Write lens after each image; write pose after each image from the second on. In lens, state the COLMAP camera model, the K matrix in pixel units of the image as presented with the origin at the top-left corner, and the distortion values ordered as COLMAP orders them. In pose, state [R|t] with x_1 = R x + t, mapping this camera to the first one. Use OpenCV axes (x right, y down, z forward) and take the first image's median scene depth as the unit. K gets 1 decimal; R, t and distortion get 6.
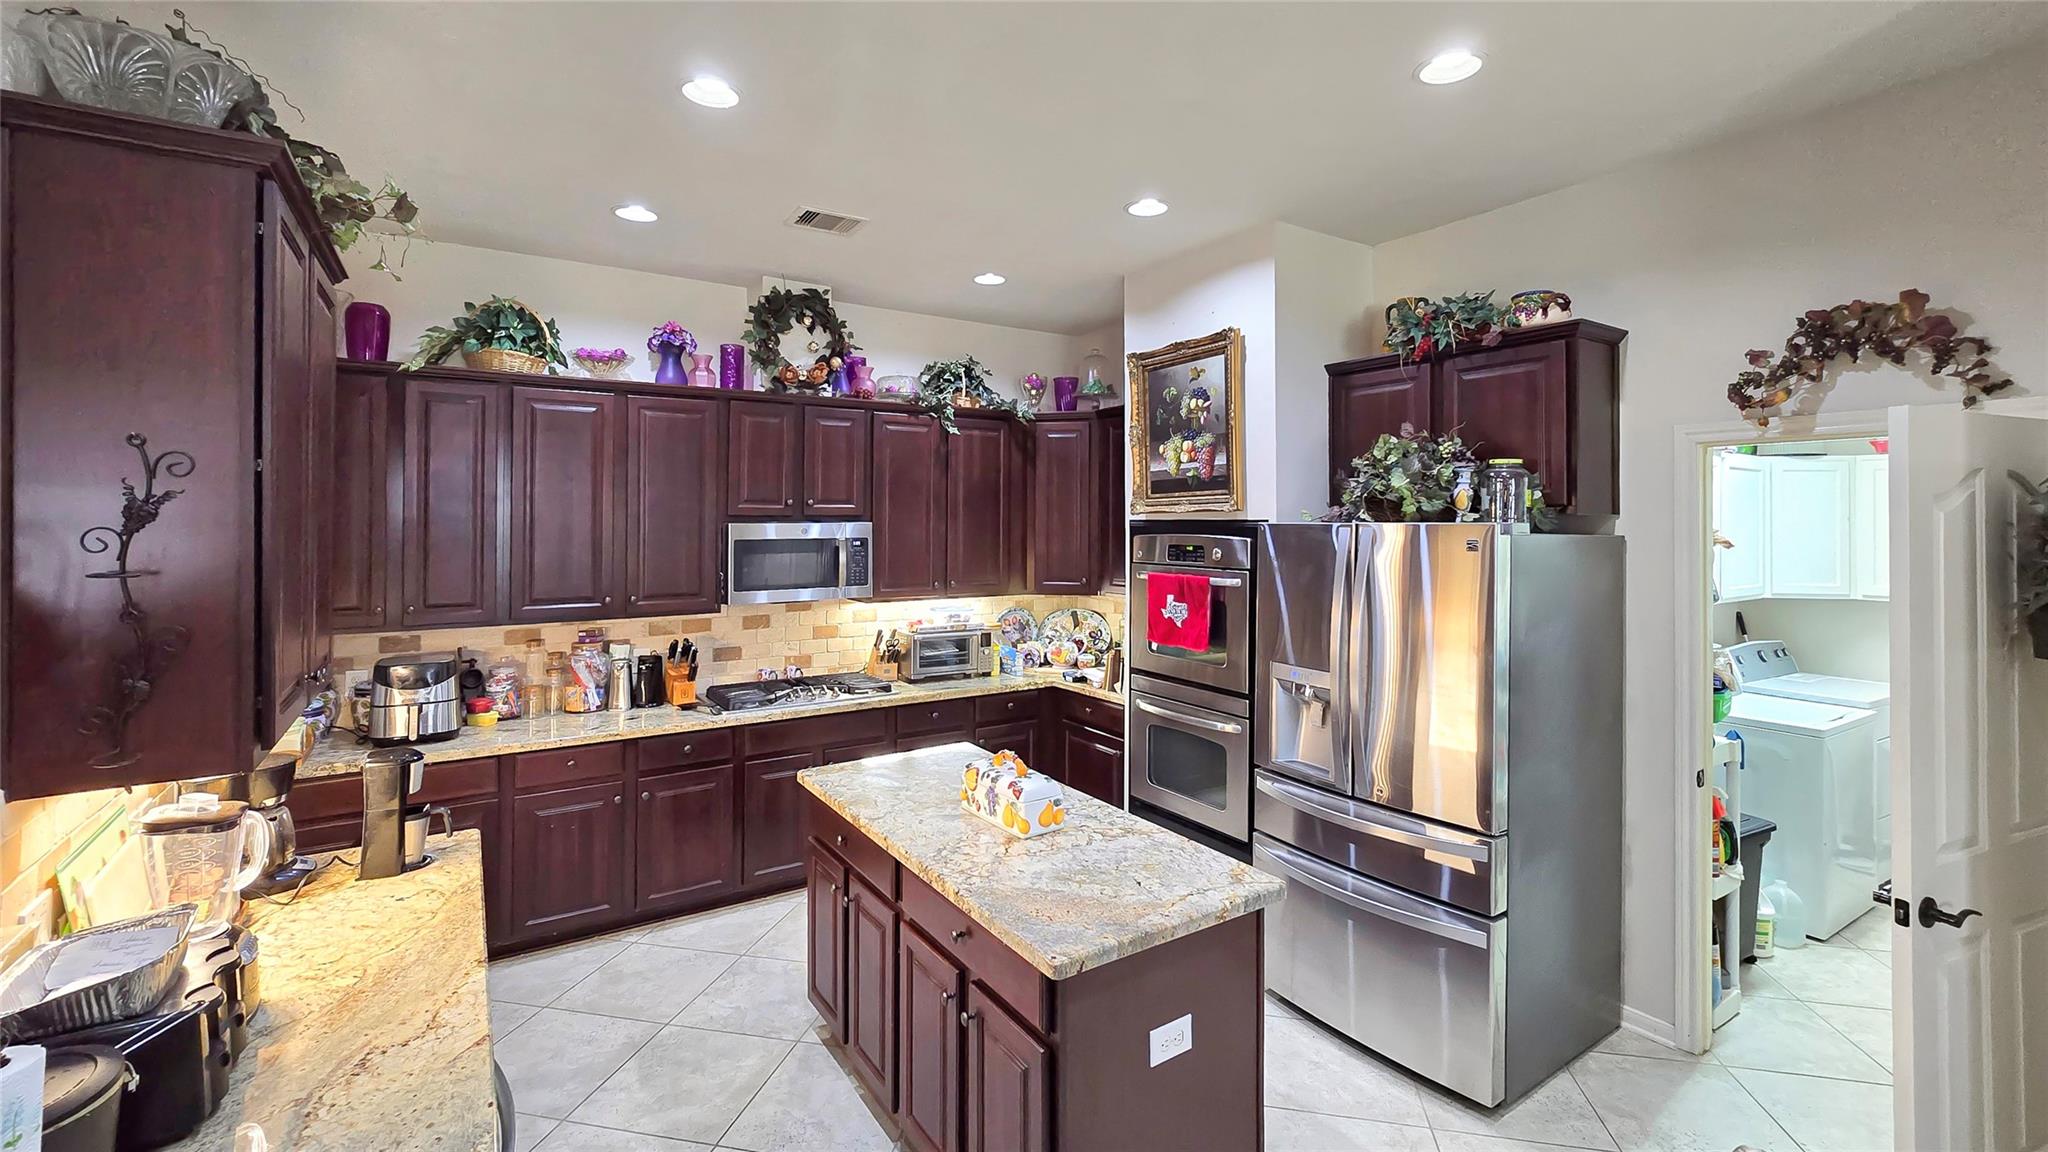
lens RADIAL K [[859.0, 0, 1025.1], [0, 859.0, 517.4], [0, 0, 1]] dist [-0.024668, -0.000049]
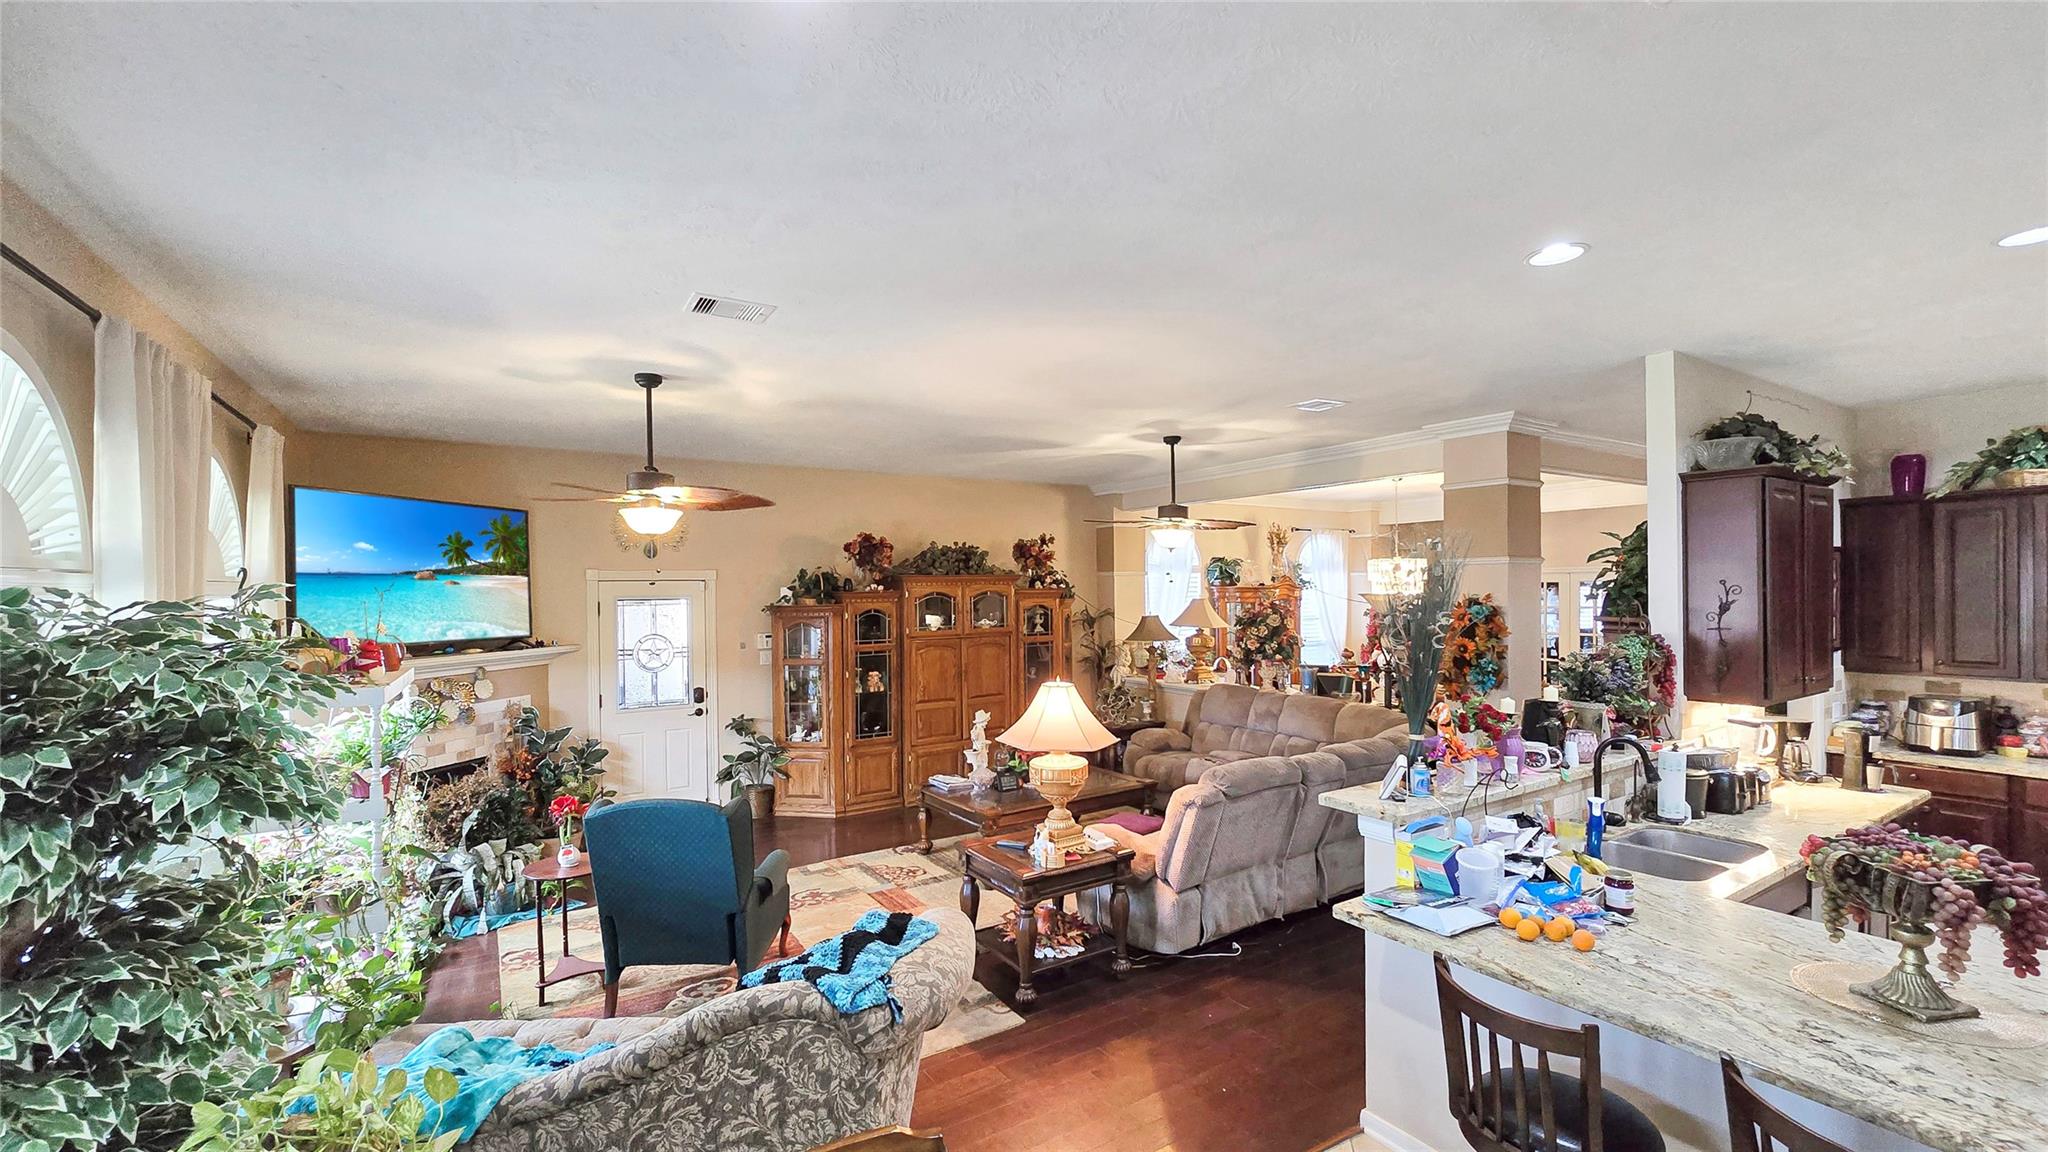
lens RADIAL K [[845.5, 0, 1040.2], [0, 845.5, 580.6], [0, 0, 1]] dist [-0.000204, -0.000058]
pose [[-0.016573, -0.005175, -0.999849, 0.709965], [0.016345, 0.999852, -0.005446, -0.046182], [0.999729, -0.016433, -0.016486, -0.488473]]
